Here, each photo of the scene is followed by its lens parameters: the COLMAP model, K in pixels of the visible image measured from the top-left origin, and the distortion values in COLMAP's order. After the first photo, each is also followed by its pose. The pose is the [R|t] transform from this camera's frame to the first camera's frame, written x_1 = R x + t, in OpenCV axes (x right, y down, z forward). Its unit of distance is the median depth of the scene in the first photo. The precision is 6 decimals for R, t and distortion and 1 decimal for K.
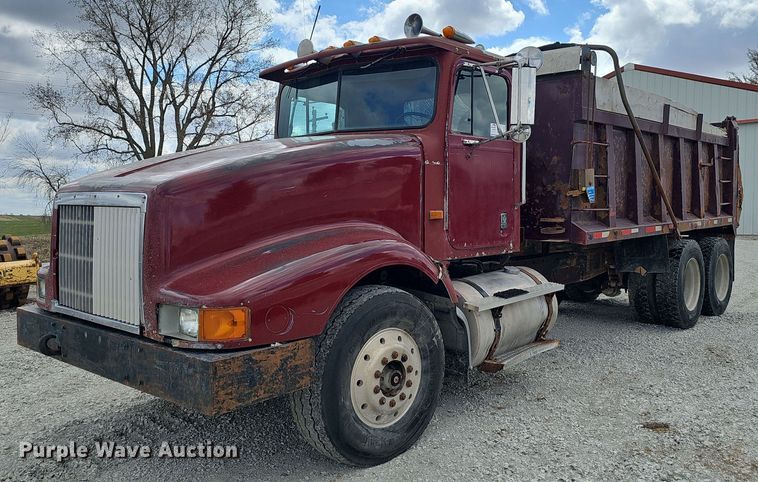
lens RADIAL K [[637.2, 0, 428.7], [0, 637.2, 238.3], [0, 0, 1]] dist [0.091798, -0.078393]
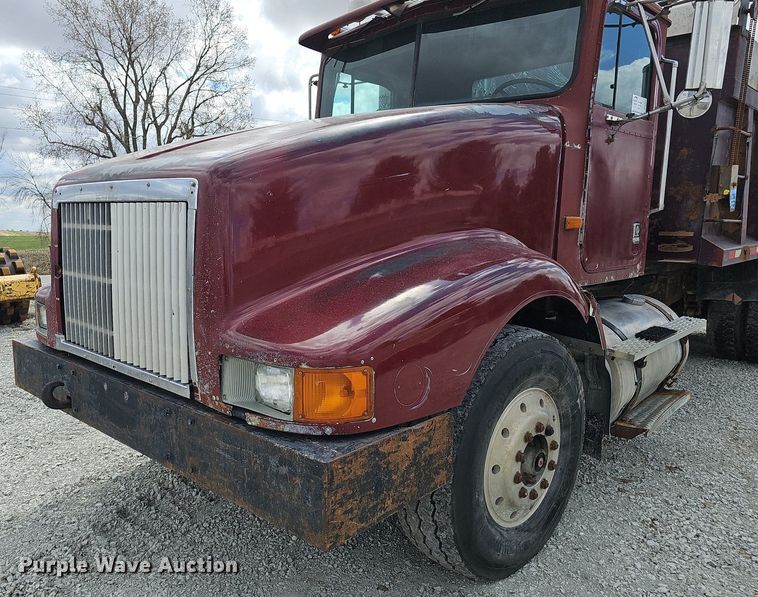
lens RADIAL K [[605.2, 0, 362.3], [0, 605.2, 323.4], [0, 0, 1]] dist [0.109908, -0.123464]
pose [[0.998301, 0.017596, -0.055544, -0.201959], [-0.011511, 0.994081, 0.108033, 0.003589], [0.057116, -0.107210, 0.992594, 0.341035]]
